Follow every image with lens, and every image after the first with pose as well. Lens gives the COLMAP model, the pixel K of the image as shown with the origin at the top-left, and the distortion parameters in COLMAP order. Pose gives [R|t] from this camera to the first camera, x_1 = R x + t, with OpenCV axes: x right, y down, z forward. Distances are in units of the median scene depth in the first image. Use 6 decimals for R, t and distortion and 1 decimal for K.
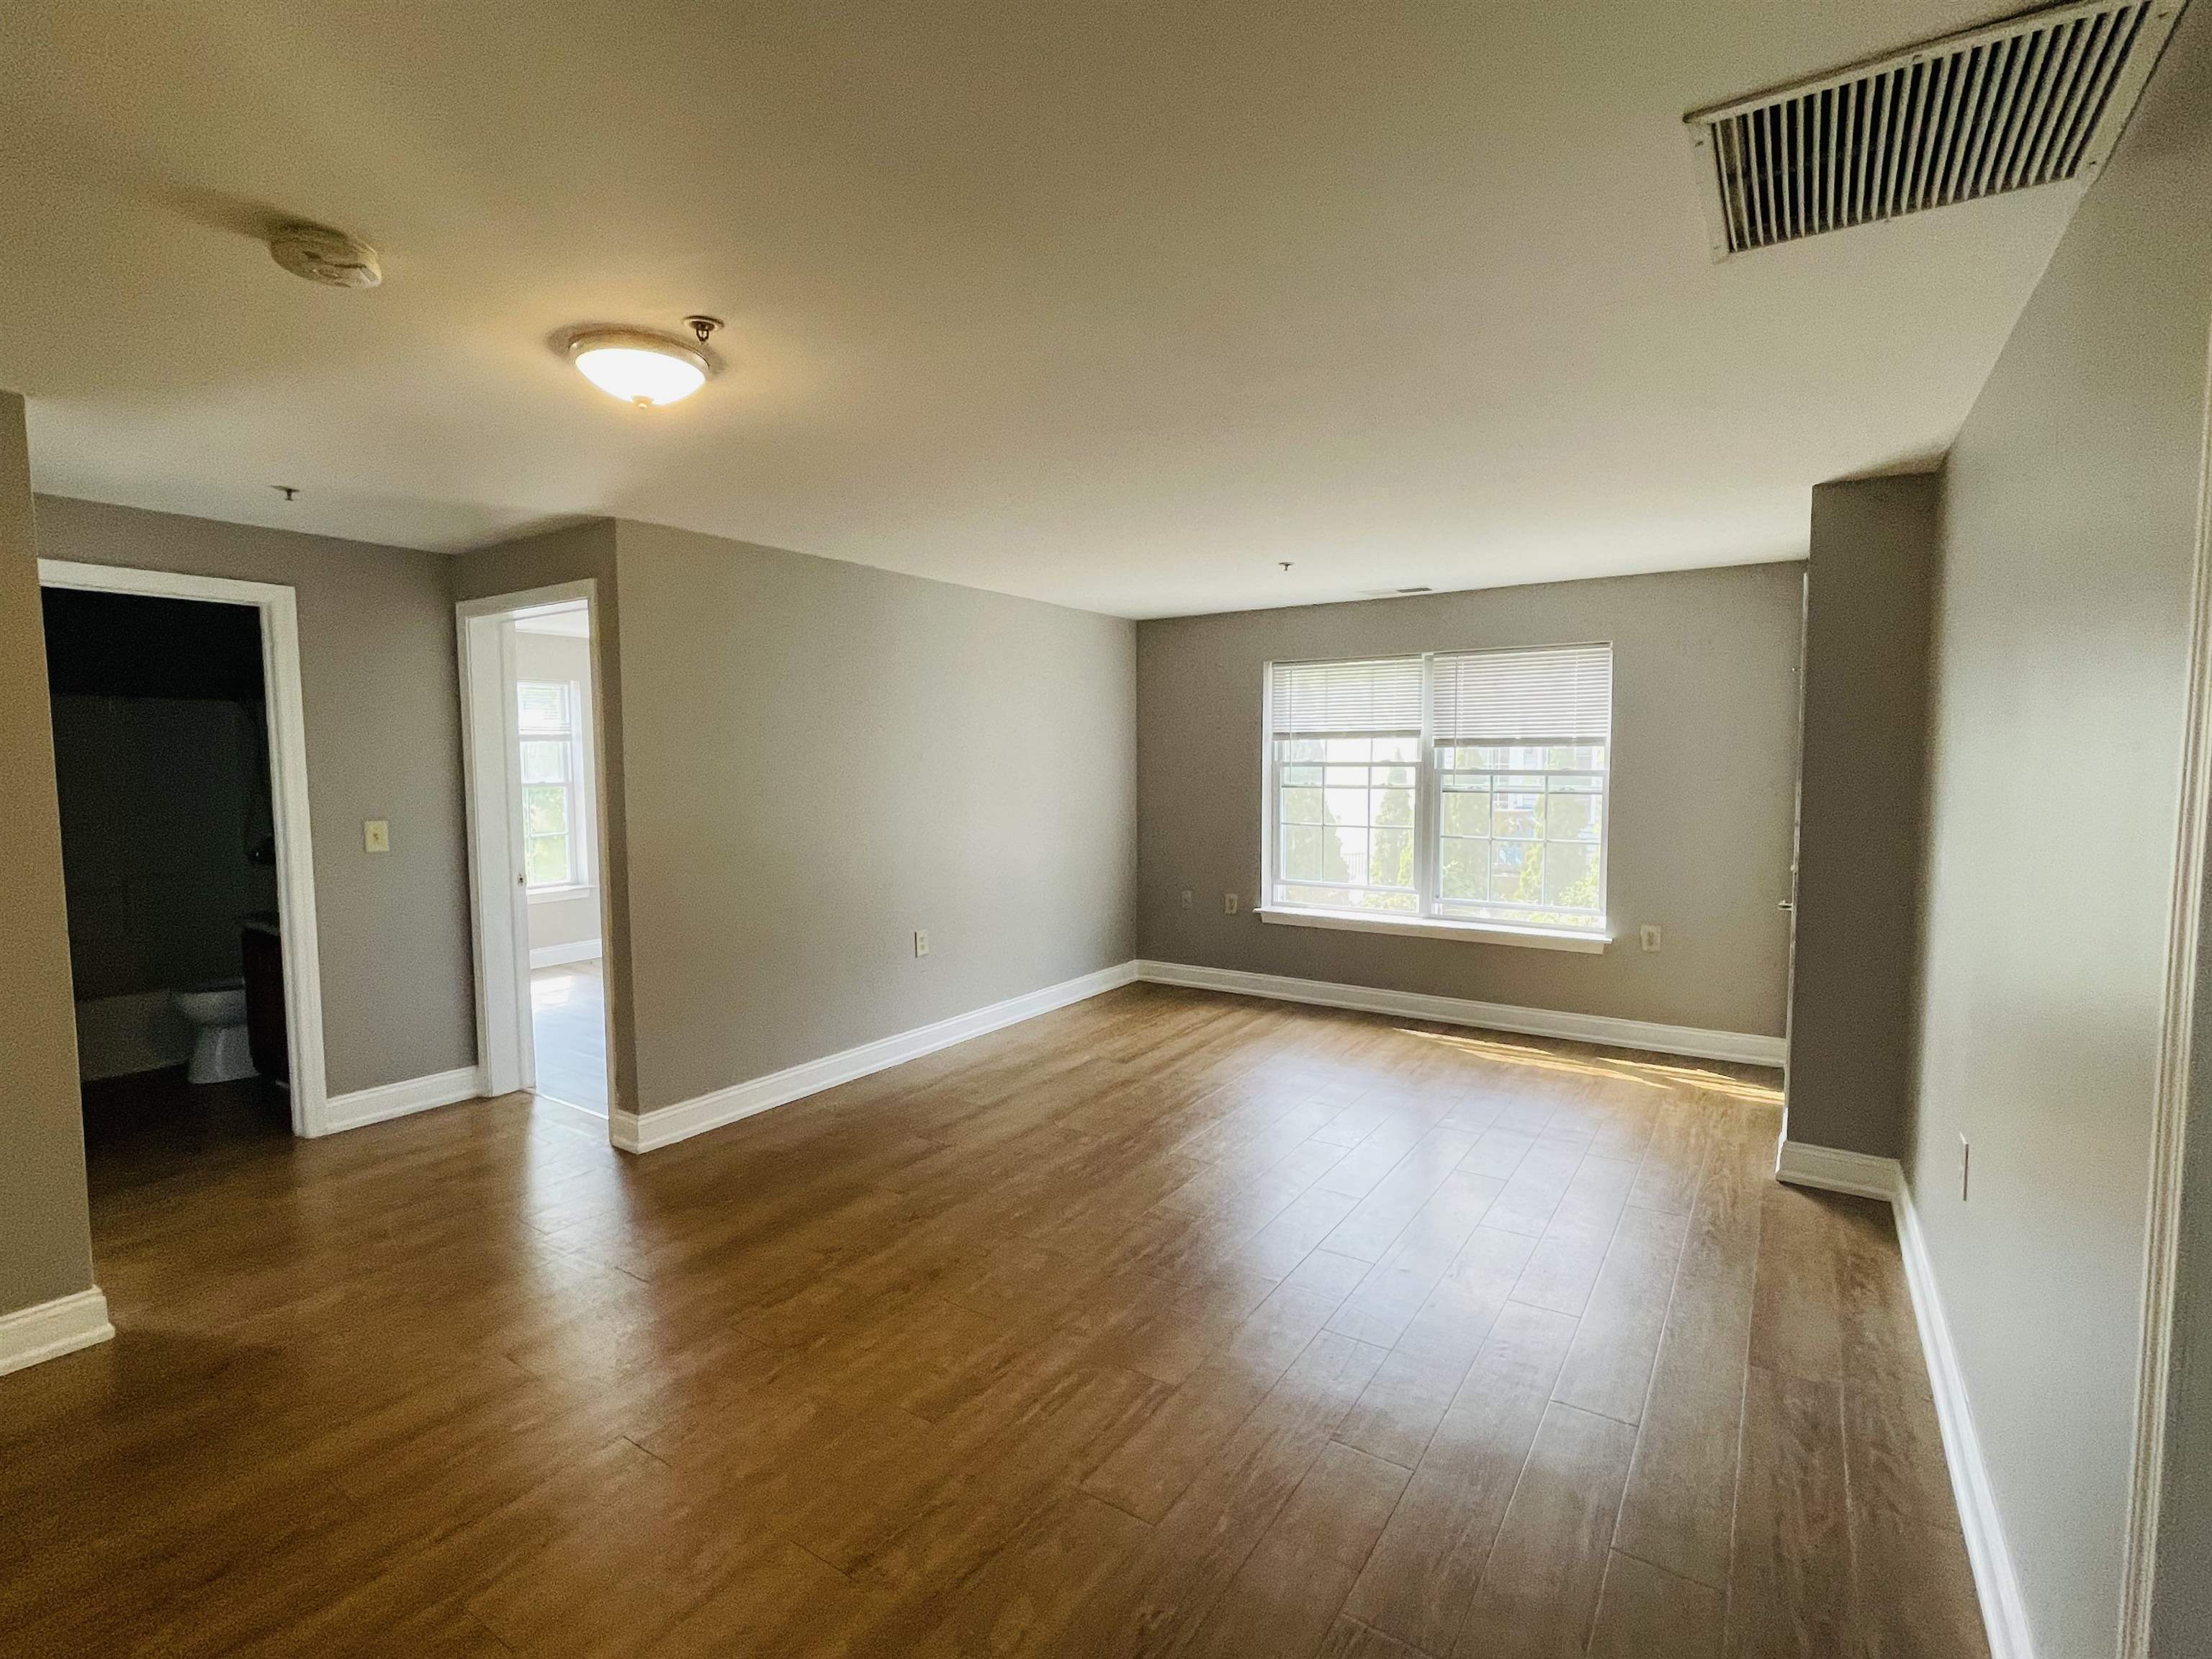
lens RADIAL K [[1042.9, 0, 1115.9], [0, 1042.9, 846.1], [0, 0, 1]] dist [0.021494, -0.043651]
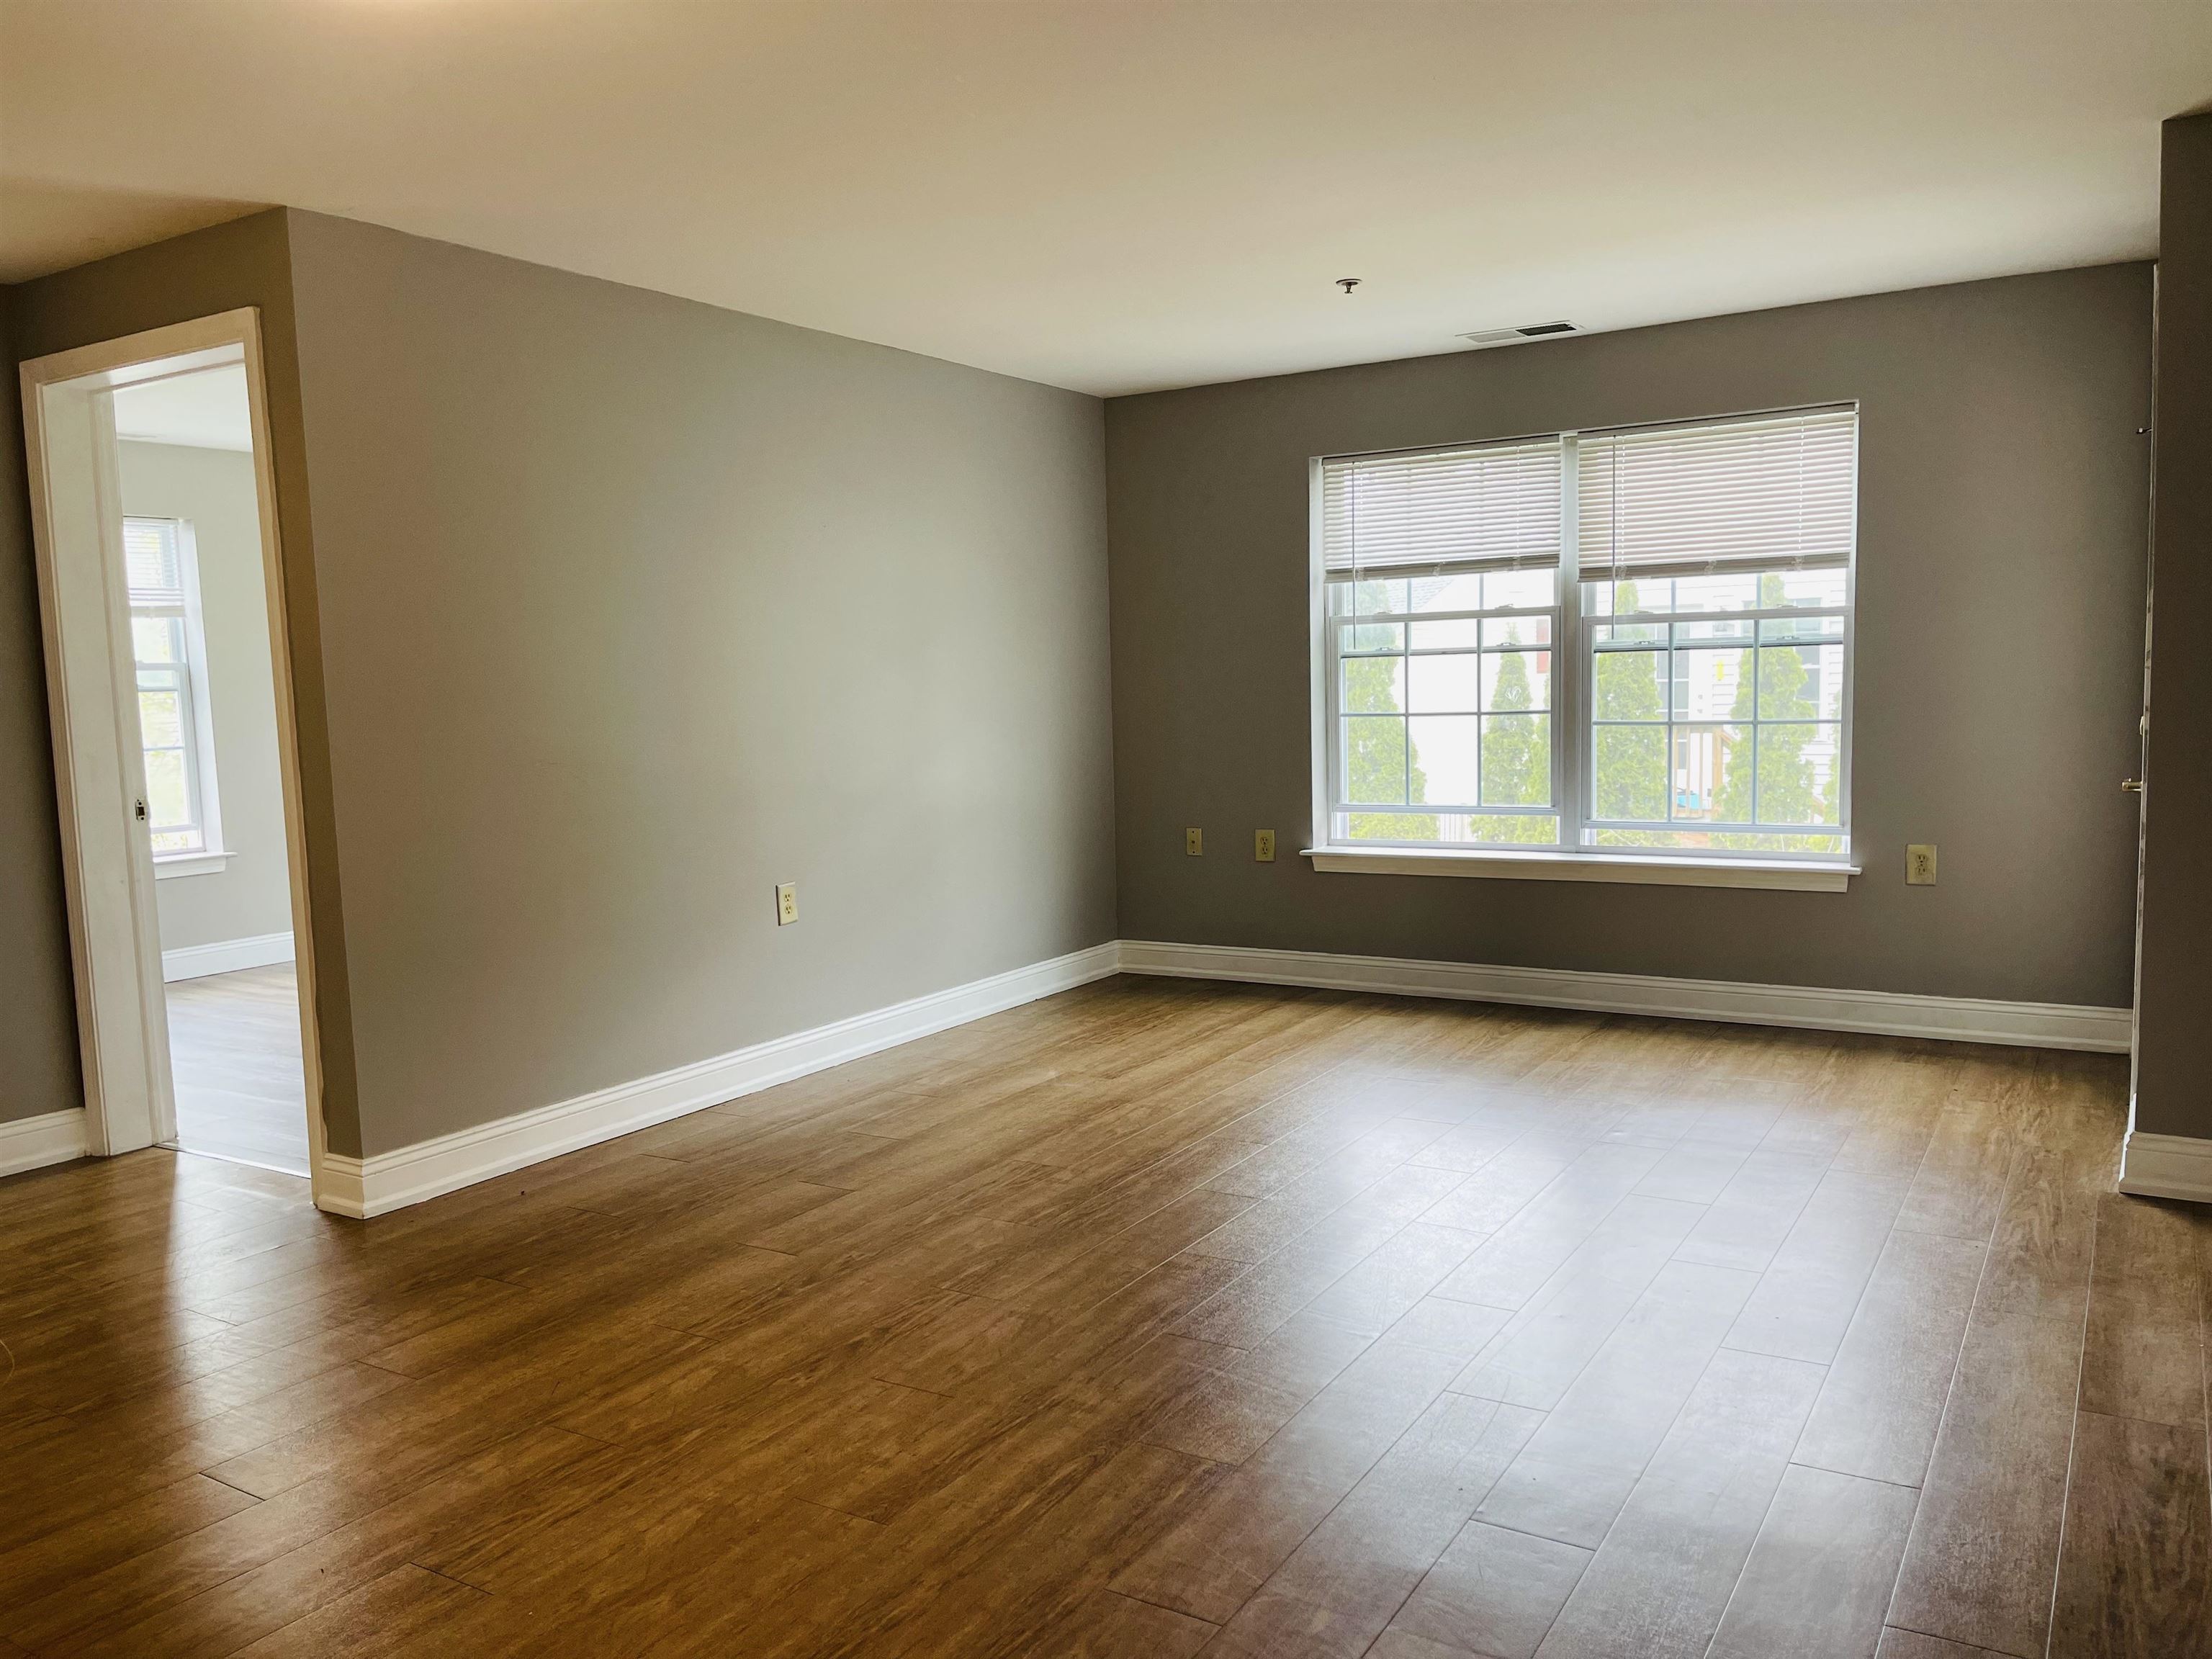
lens RADIAL K [[1696.8, 0, 1101.0], [0, 1696.8, 869.0], [0, 0, 1]] dist [0.086097, -0.116456]
pose [[0.999269, -0.025322, 0.028627, -0.028032], [0.024473, 0.999261, 0.029633, 0.053602], [-0.029356, -0.028911, 0.999151, -0.049451]]
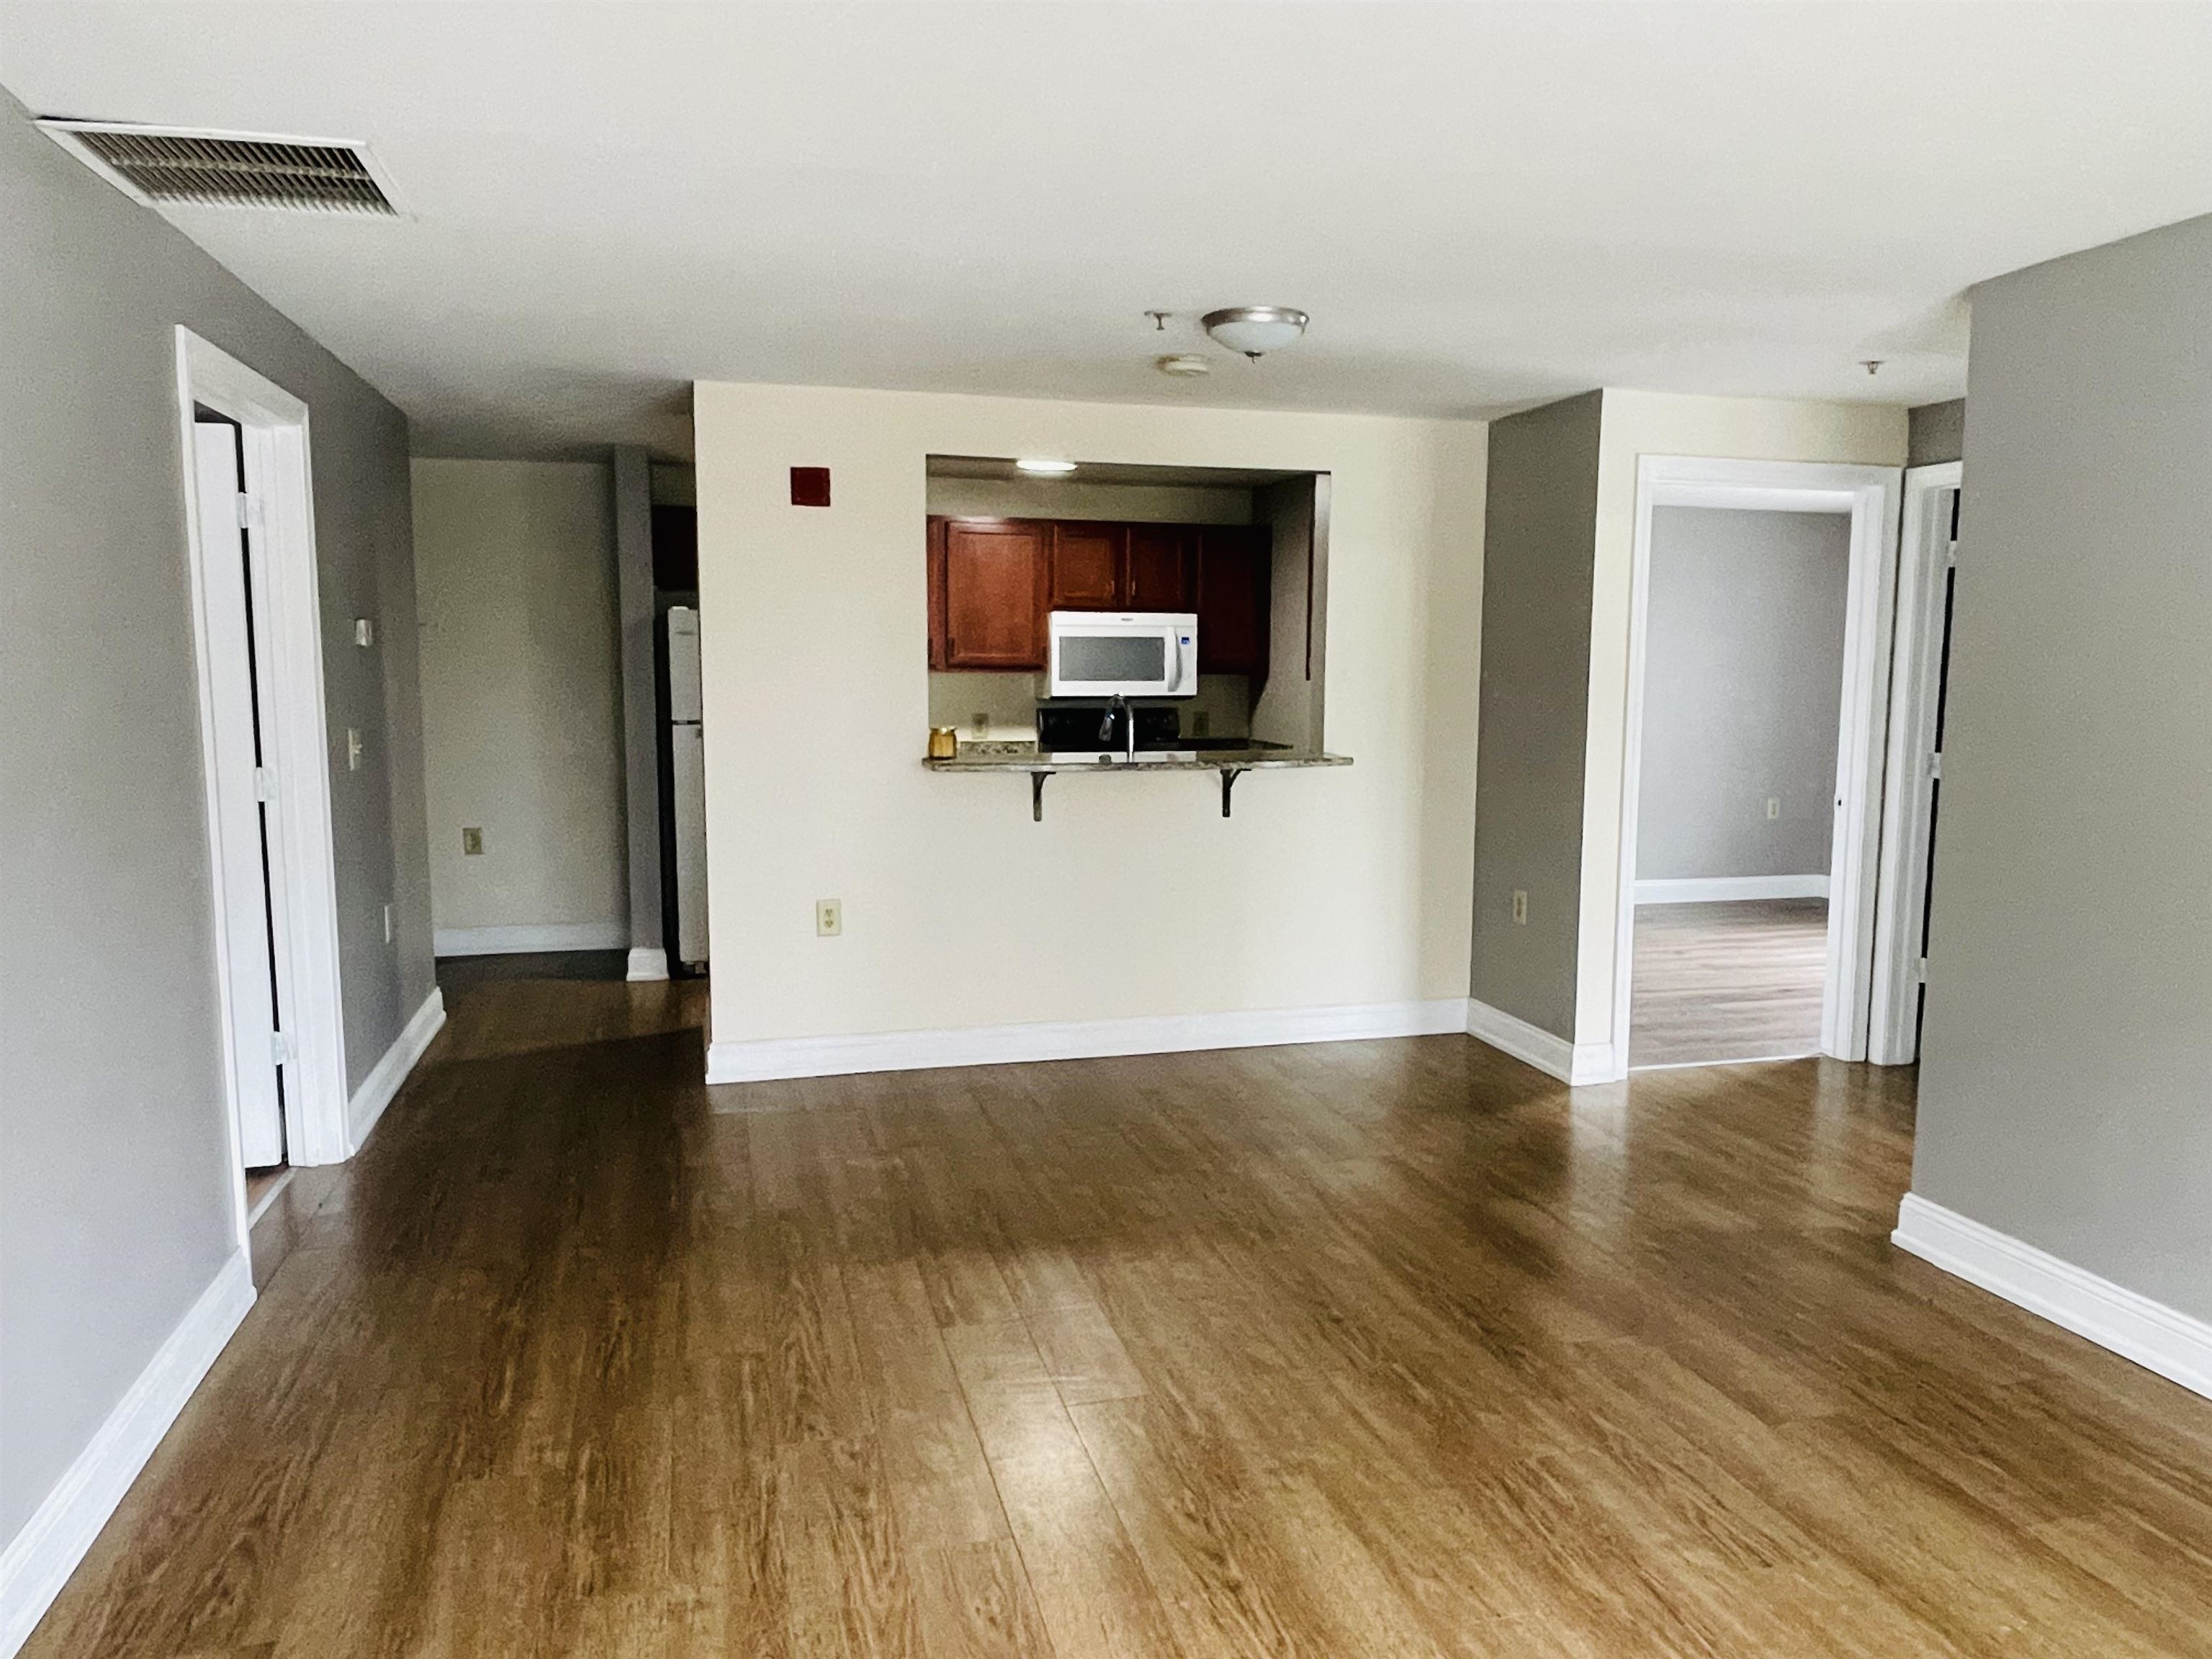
lens RADIAL K [[1470.0, 0, 1110.1], [0, 1470.0, 826.3], [0, 0, 1]] dist [-0.001940, -0.001403]
pose [[-0.657364, 0.091378, -0.748012, 0.504863], [-0.063185, 0.982442, 0.175544, -0.095972], [0.750919, 0.162659, -0.640049, 1.046547]]
